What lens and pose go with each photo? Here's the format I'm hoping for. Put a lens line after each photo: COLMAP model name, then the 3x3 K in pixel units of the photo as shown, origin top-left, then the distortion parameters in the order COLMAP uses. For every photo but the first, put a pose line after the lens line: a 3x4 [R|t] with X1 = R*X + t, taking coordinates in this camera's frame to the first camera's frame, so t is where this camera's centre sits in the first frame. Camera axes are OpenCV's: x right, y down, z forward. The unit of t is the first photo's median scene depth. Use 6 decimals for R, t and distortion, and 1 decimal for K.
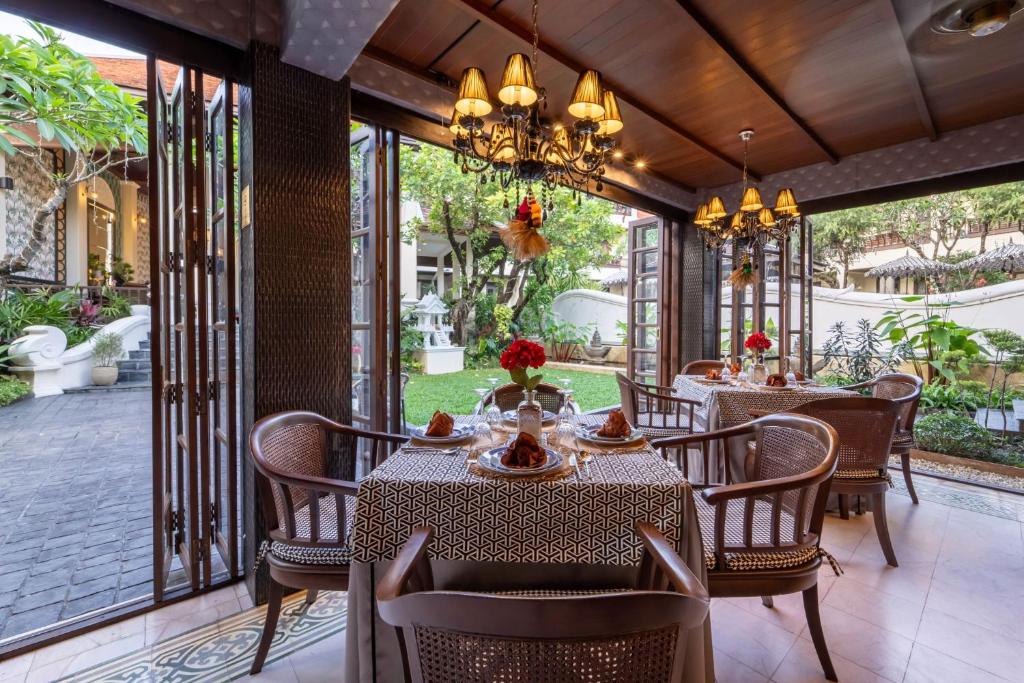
lens RADIAL K [[435.0, 0, 514.7], [0, 435.0, 327.0], [0, 0, 1]] dist [0.001874, 0.000115]
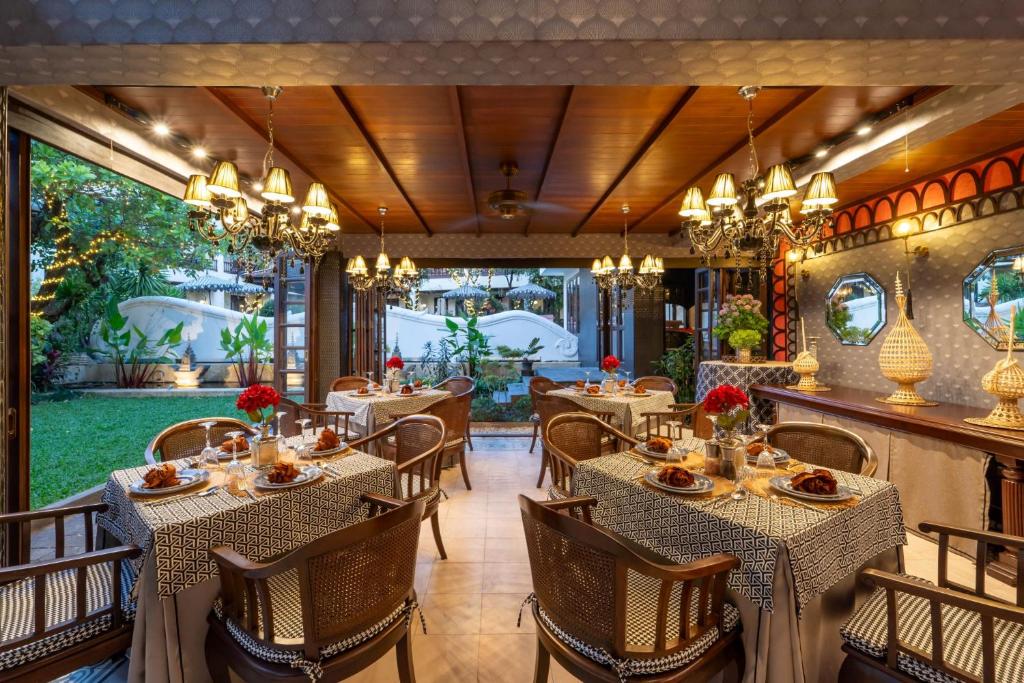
lens RADIAL K [[435.0, 0, 514.7], [0, 435.0, 327.0], [0, 0, 1]] dist [0.001874, 0.000115]
pose [[0.625803, 0.002005, 0.779978, -0.273306], [0.004239, 0.999973, -0.005972, -0.068496], [-0.779969, 0.007044, 0.625778, -0.169904]]
